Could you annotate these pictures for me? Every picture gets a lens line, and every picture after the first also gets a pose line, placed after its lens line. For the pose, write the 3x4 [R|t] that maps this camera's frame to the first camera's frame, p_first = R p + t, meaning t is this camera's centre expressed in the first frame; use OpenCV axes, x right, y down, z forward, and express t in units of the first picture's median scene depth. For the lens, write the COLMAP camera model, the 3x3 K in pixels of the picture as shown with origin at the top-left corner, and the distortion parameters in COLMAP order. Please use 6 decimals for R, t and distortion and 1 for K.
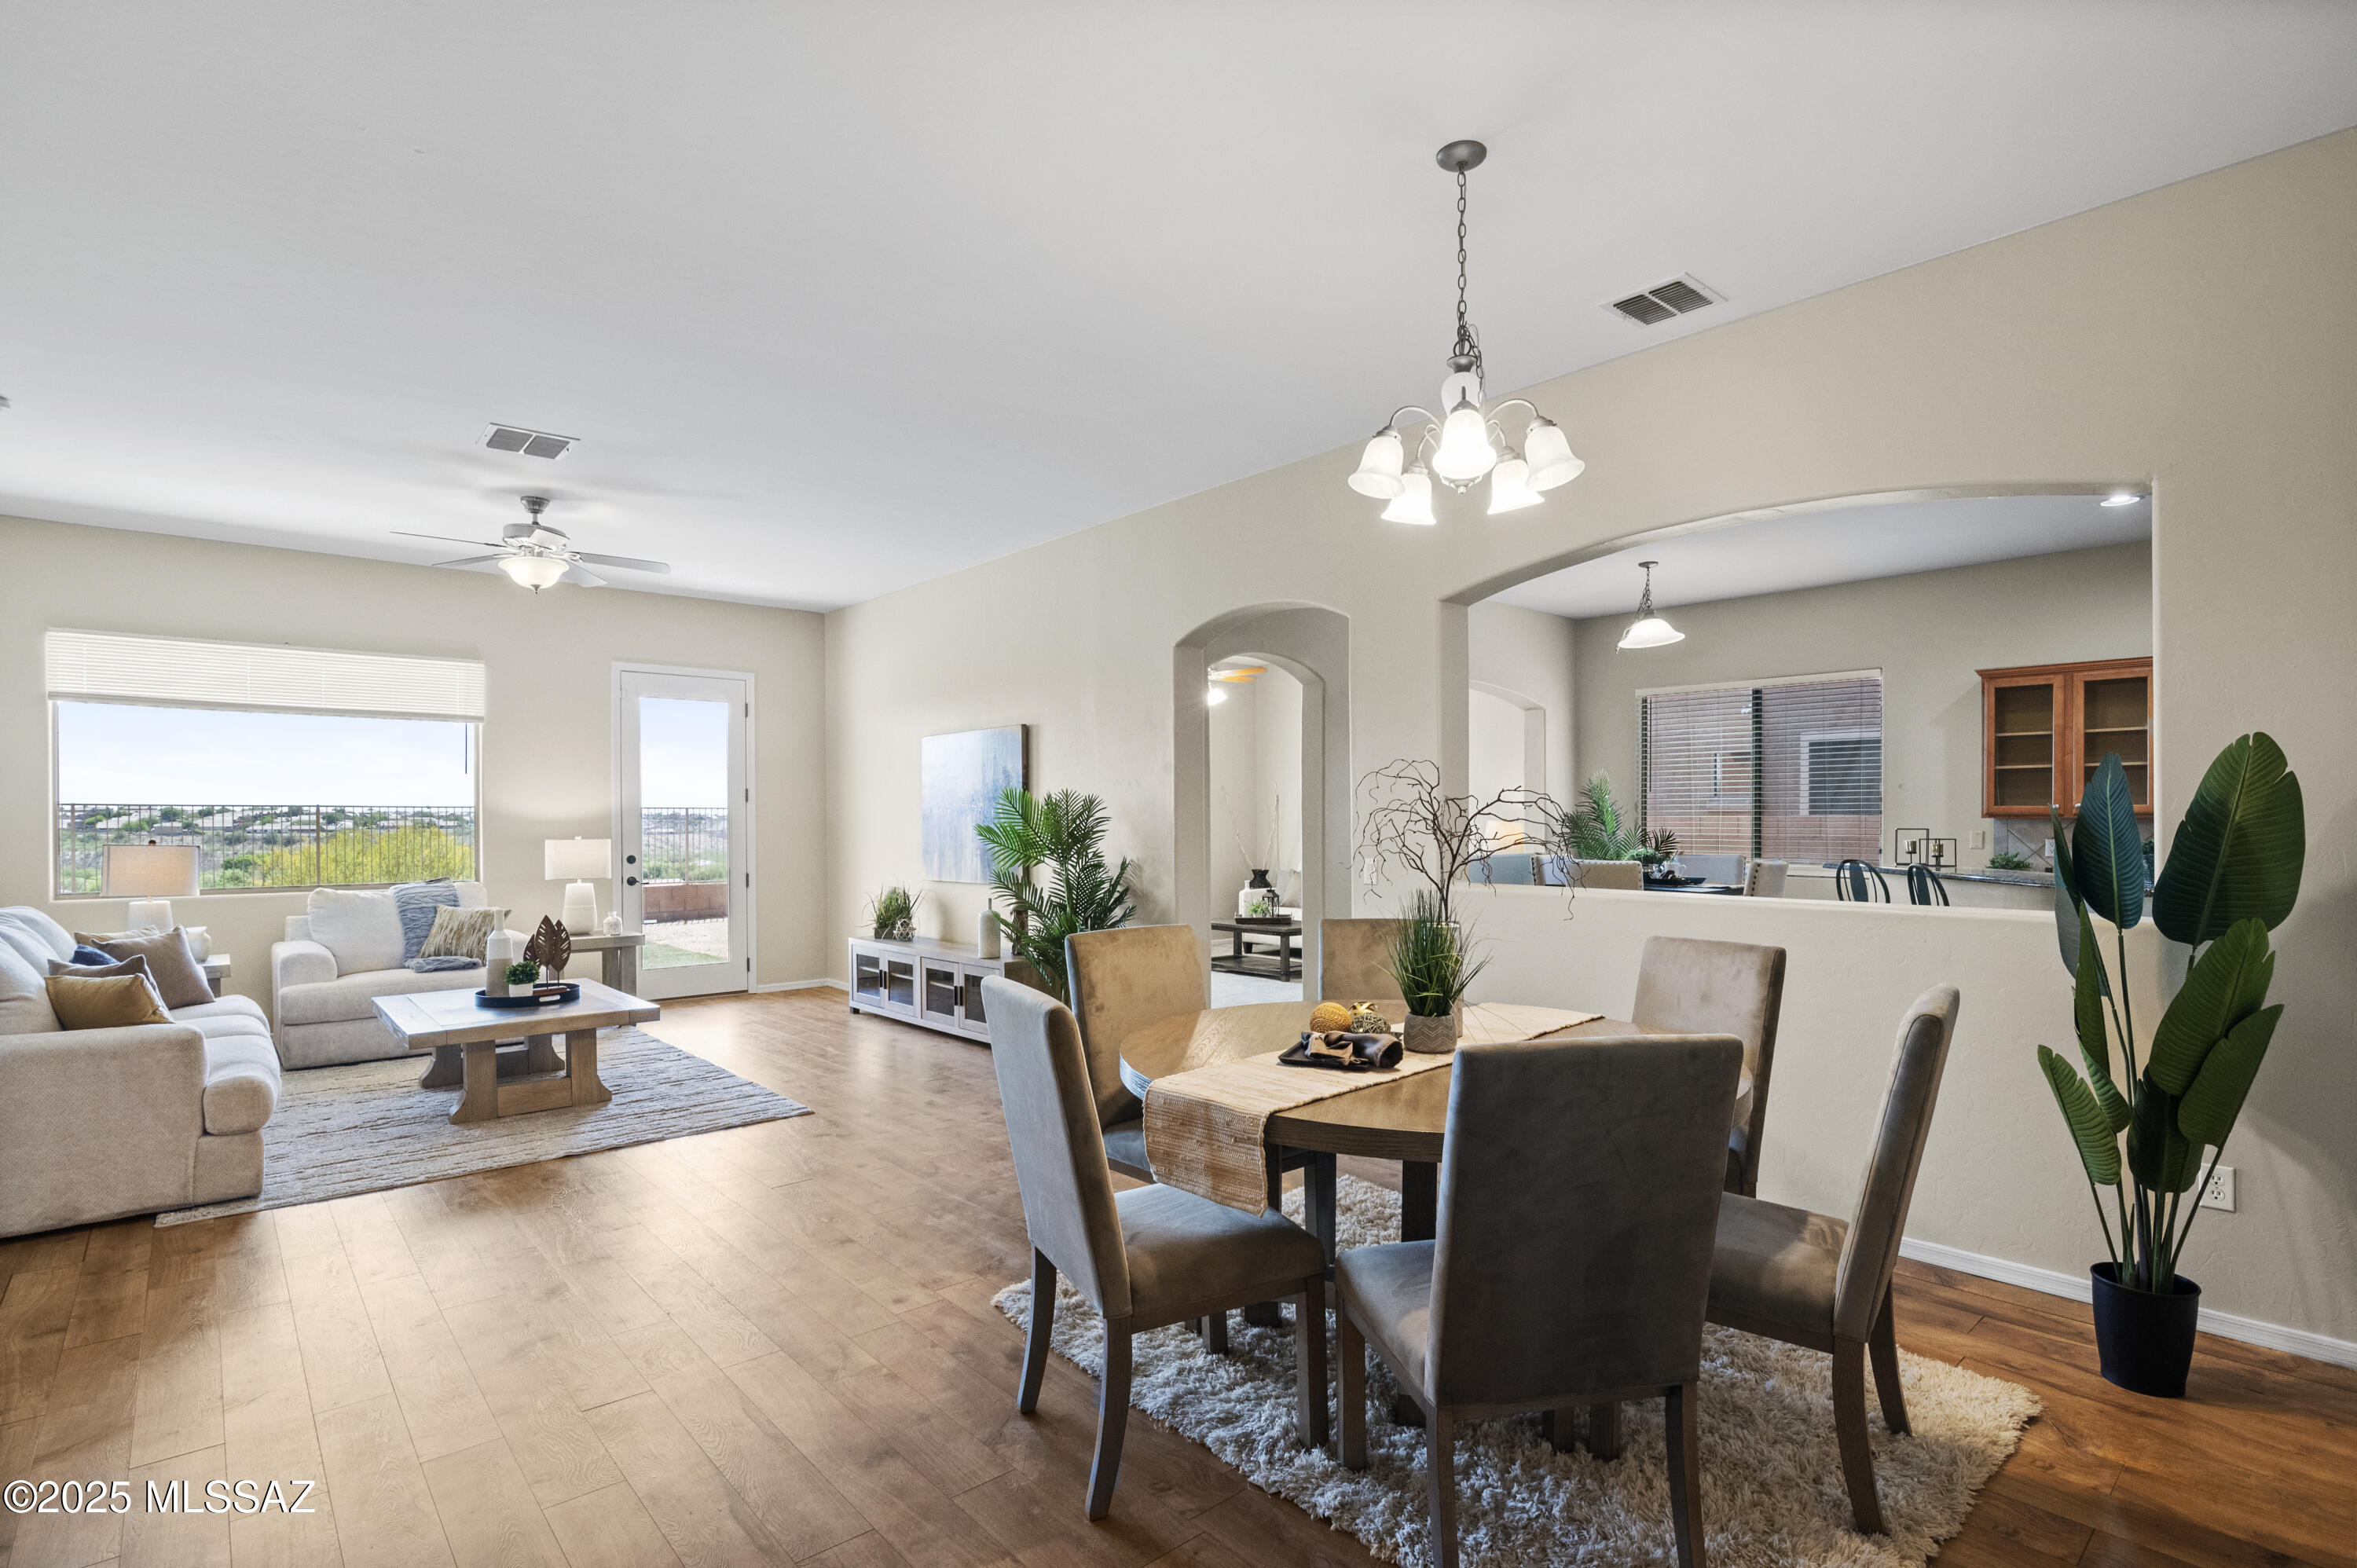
lens RADIAL K [[1133.6, 0, 1178.7], [0, 1133.6, 818.5], [0, 0, 1]] dist [-0.003595, -0.000501]
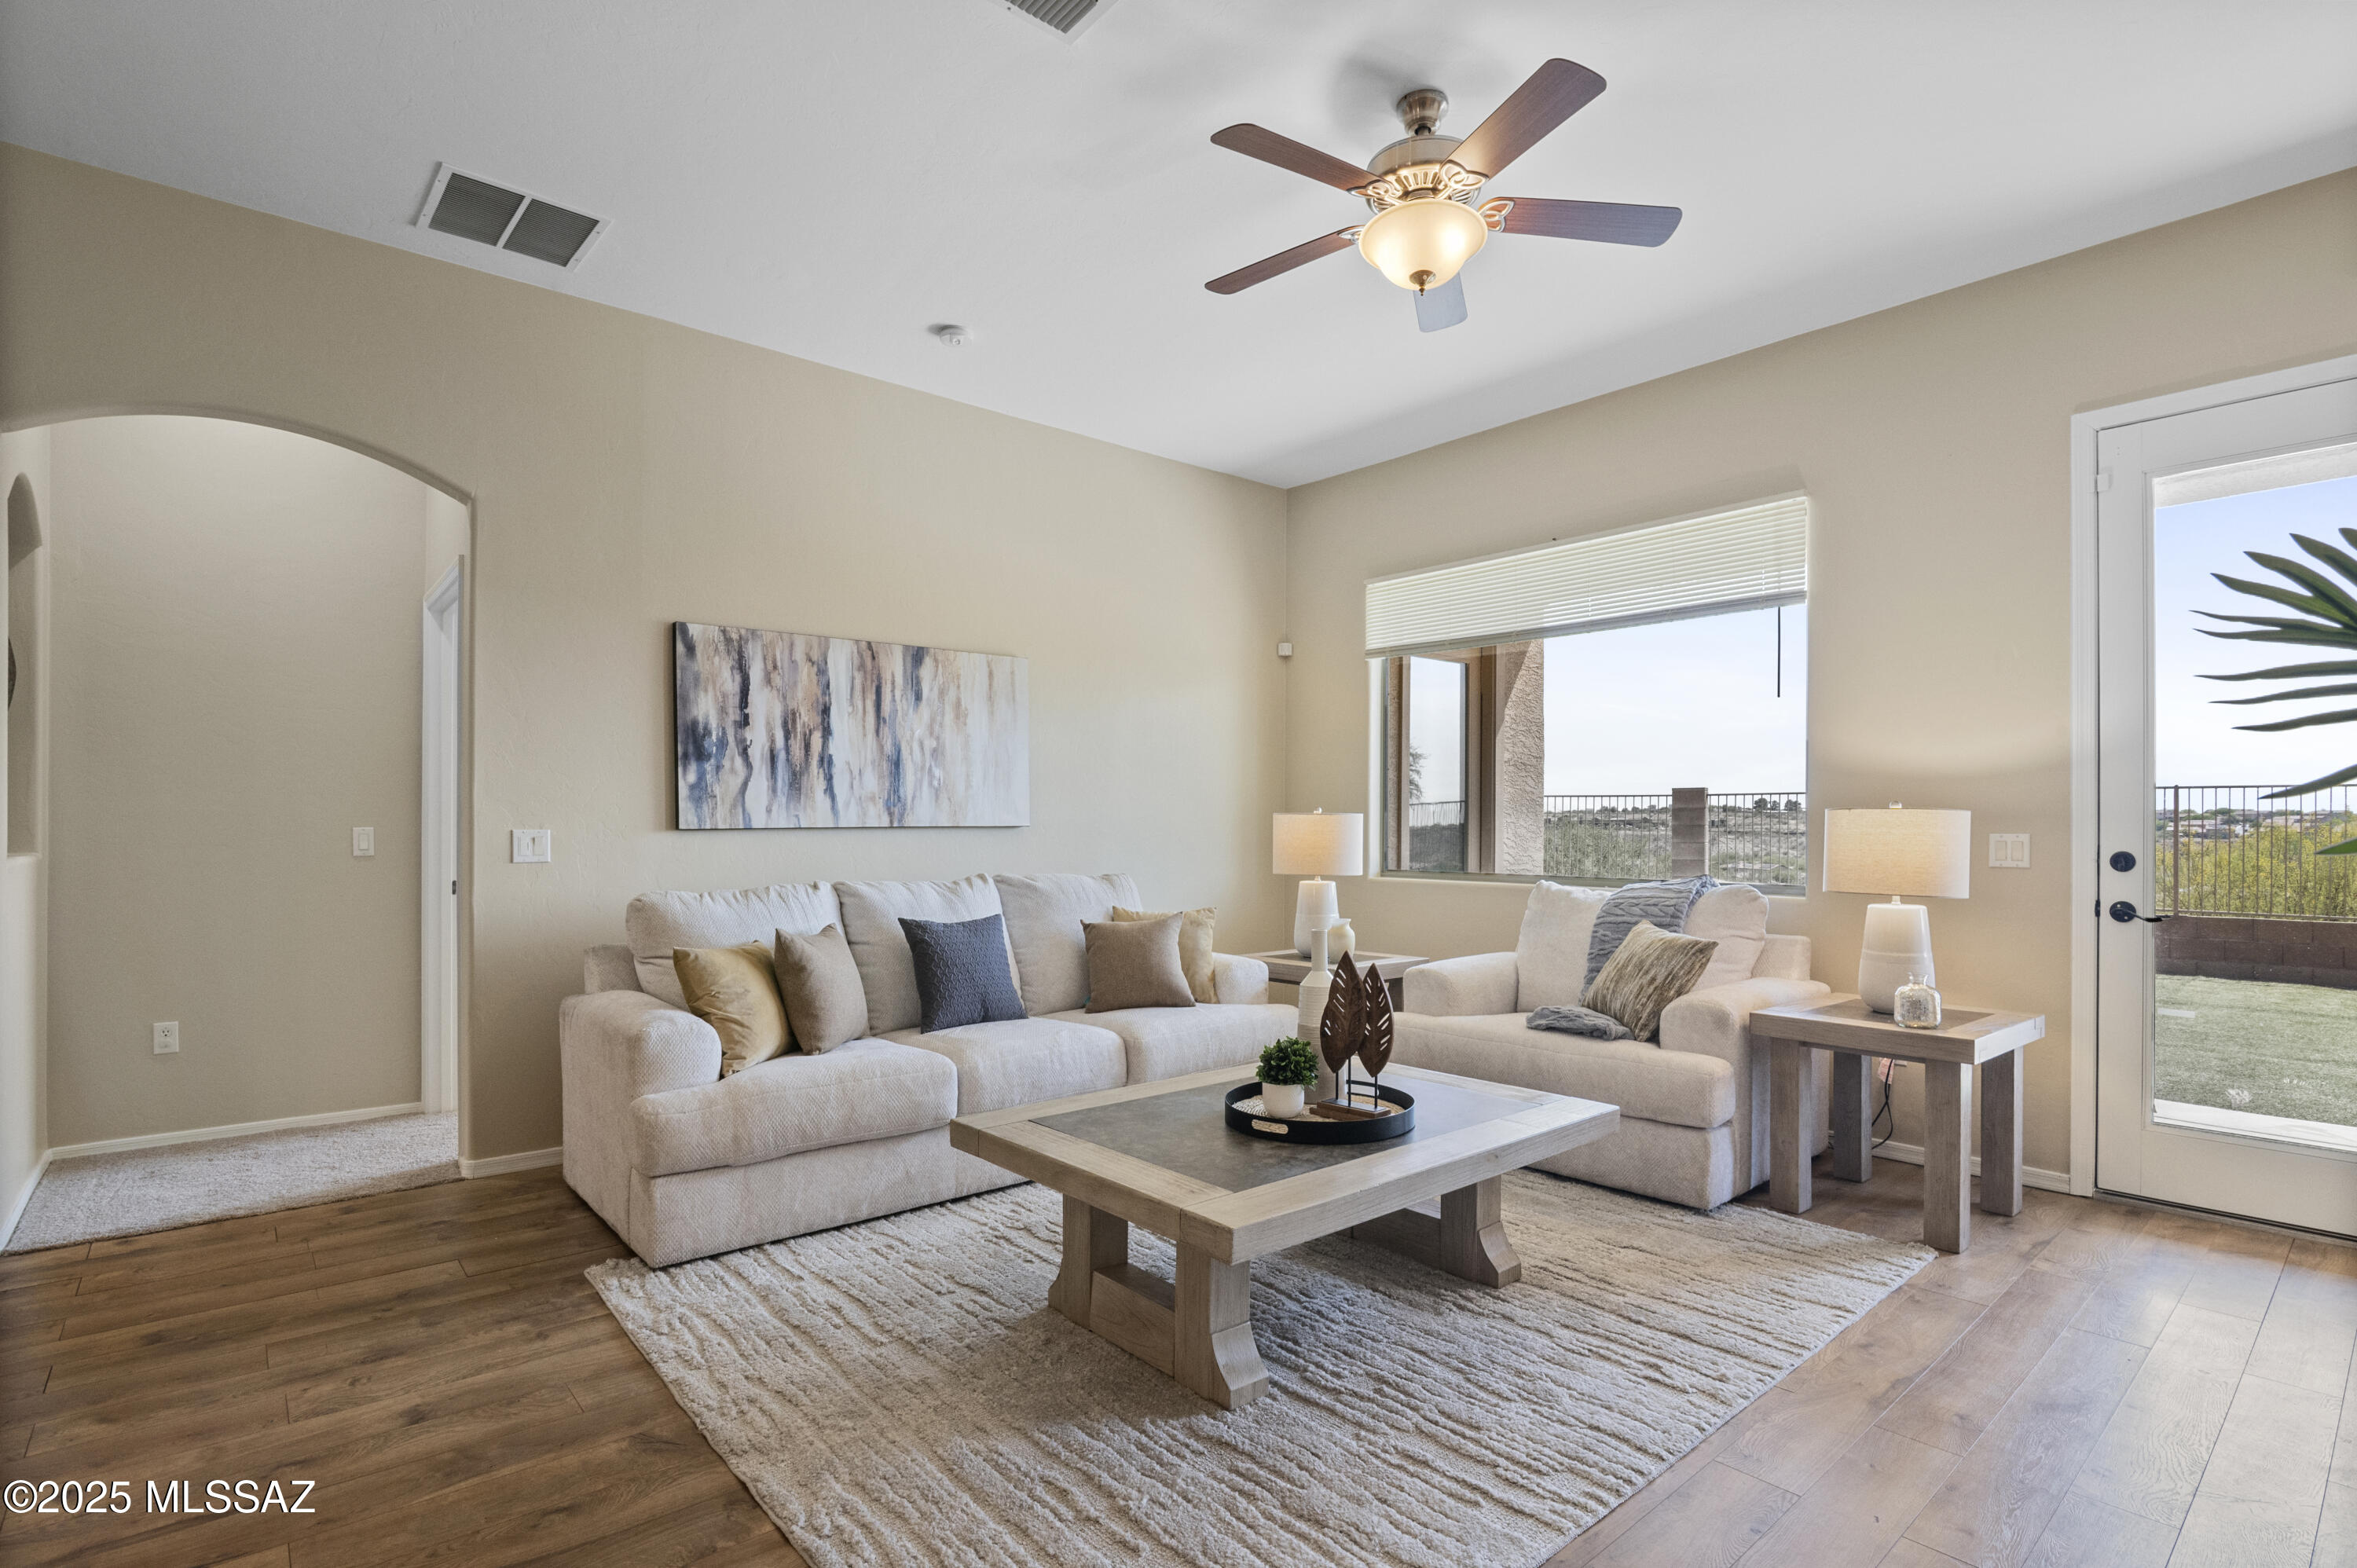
lens RADIAL K [[1133.6, 0, 1178.7], [0, 1133.6, 818.5], [0, 0, 1]] dist [-0.003595, -0.000501]
pose [[-0.000020, 0.000869, -1.000000, -0.061597], [-0.005116, 0.999987, 0.000869, 0.023320], [0.999987, 0.005116, -0.000016, 0.701096]]
